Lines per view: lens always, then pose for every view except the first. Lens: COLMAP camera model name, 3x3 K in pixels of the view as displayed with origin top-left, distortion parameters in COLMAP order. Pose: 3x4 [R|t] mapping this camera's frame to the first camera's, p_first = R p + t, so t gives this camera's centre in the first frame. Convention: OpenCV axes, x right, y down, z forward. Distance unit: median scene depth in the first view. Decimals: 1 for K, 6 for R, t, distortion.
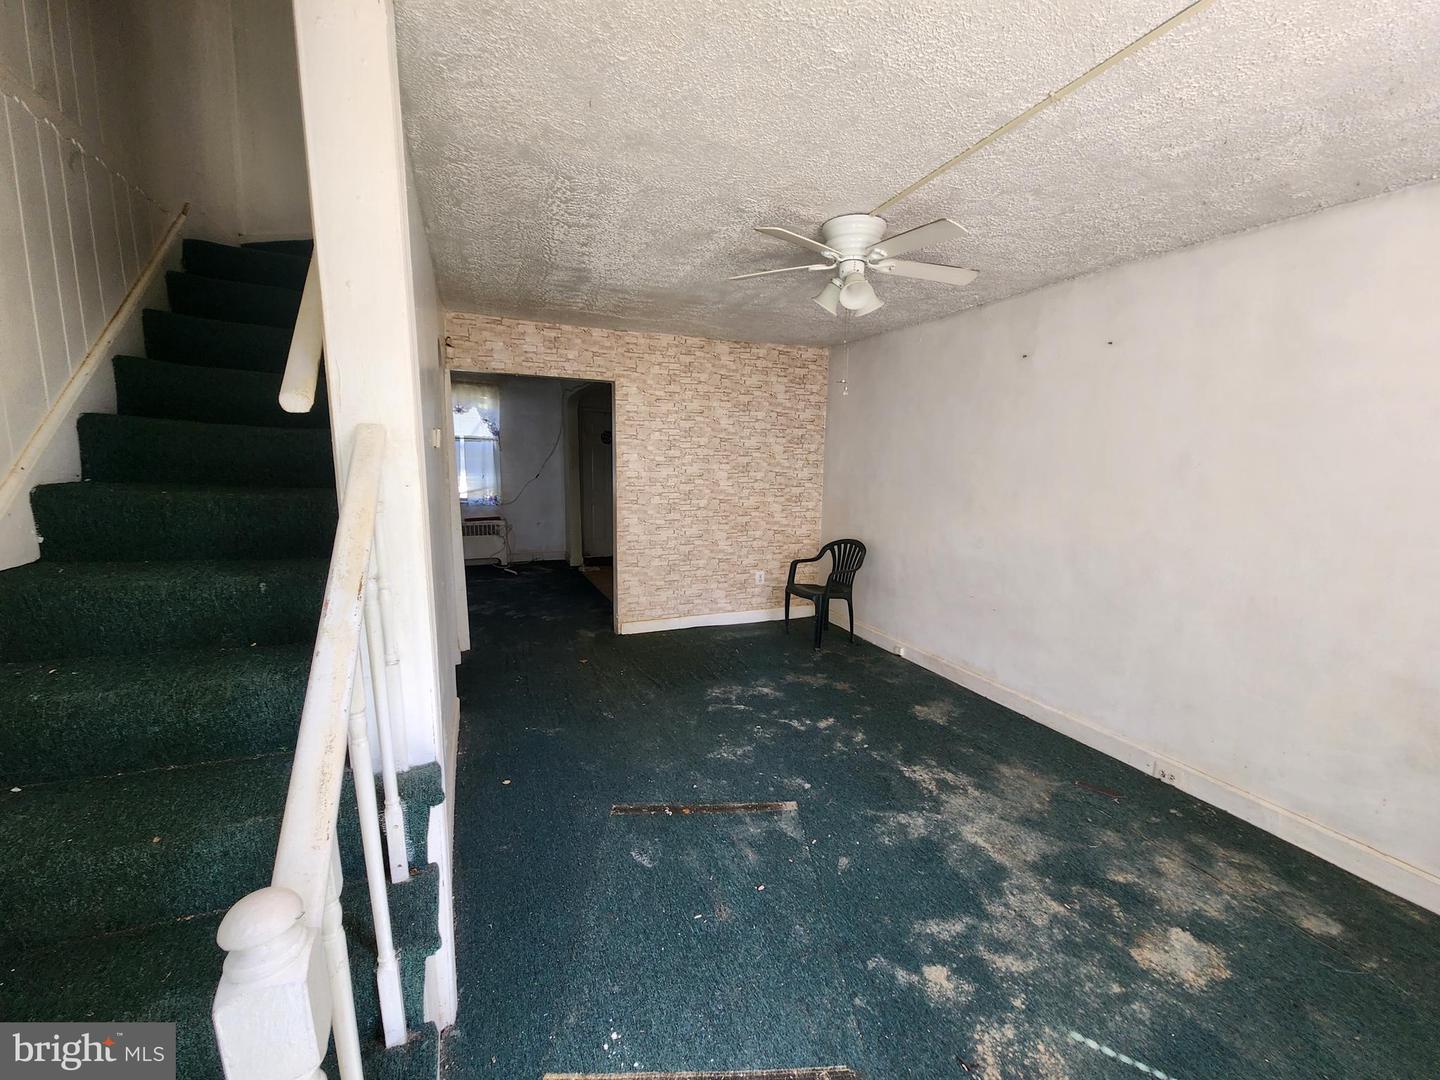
lens RADIAL K [[584.2, 0, 728.6], [0, 584.2, 540.7], [0, 0, 1]] dist [-0.001274, 0.001204]
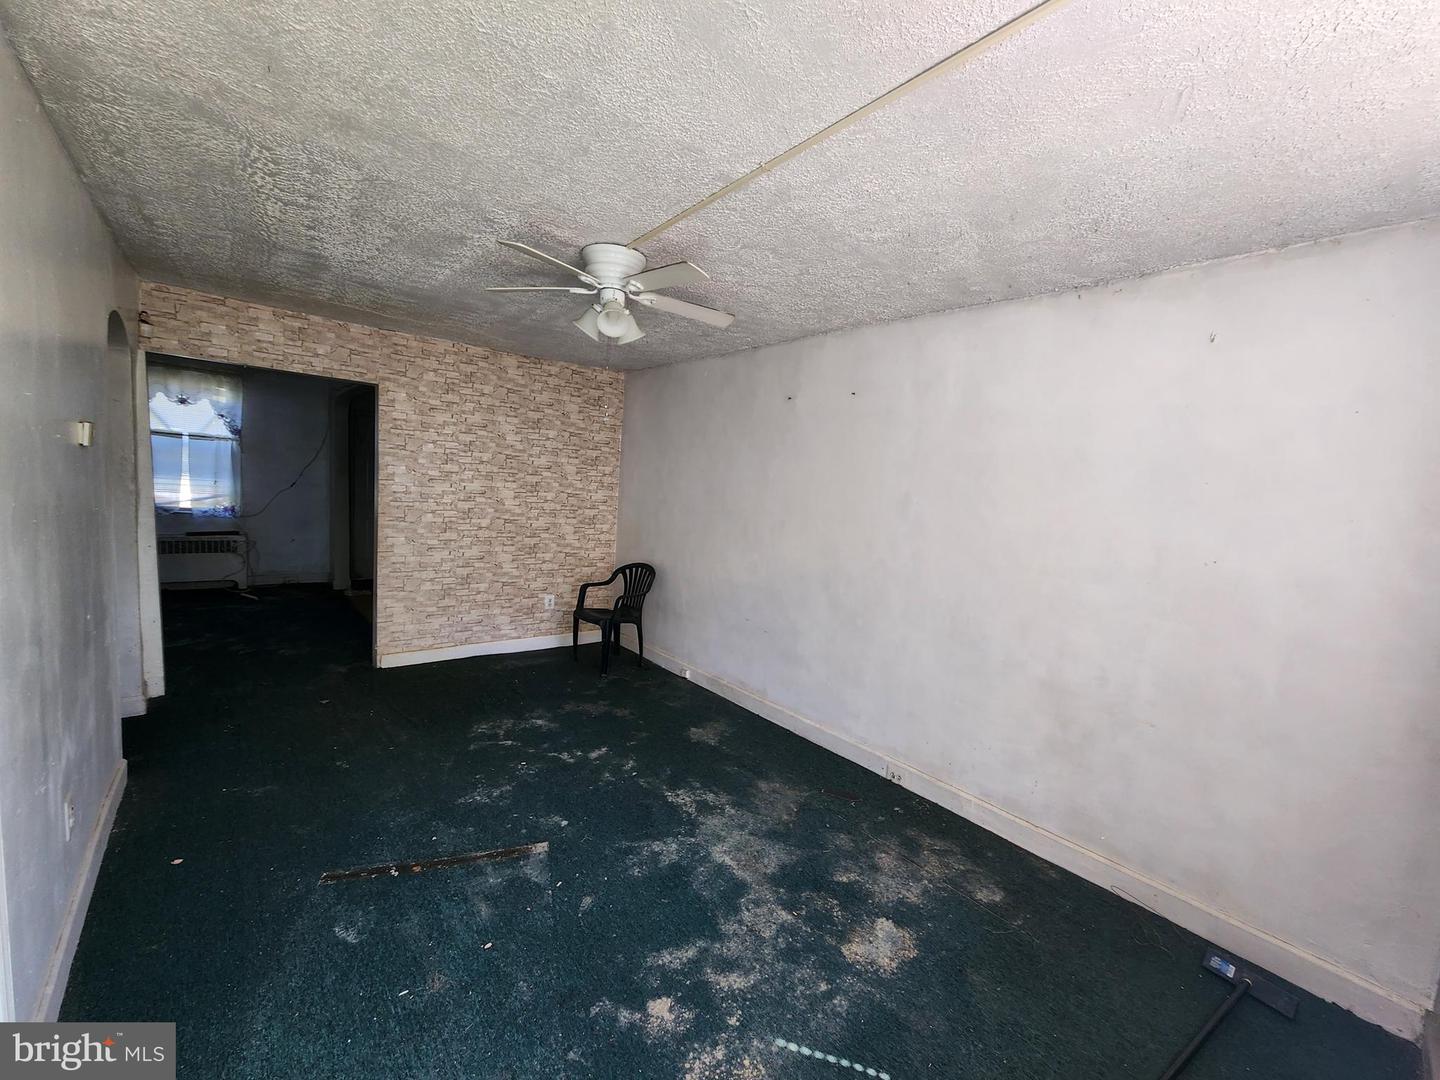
lens RADIAL K [[582.8, 0, 726.6], [0, 582.8, 540.9], [0, 0, 1]] dist [0.001419, -0.003501]
pose [[0.958380, 0.020731, 0.284743, 0.105526], [-0.010861, 0.999286, -0.036197, -0.009701], [-0.285290, 0.031598, 0.957920, -0.003688]]
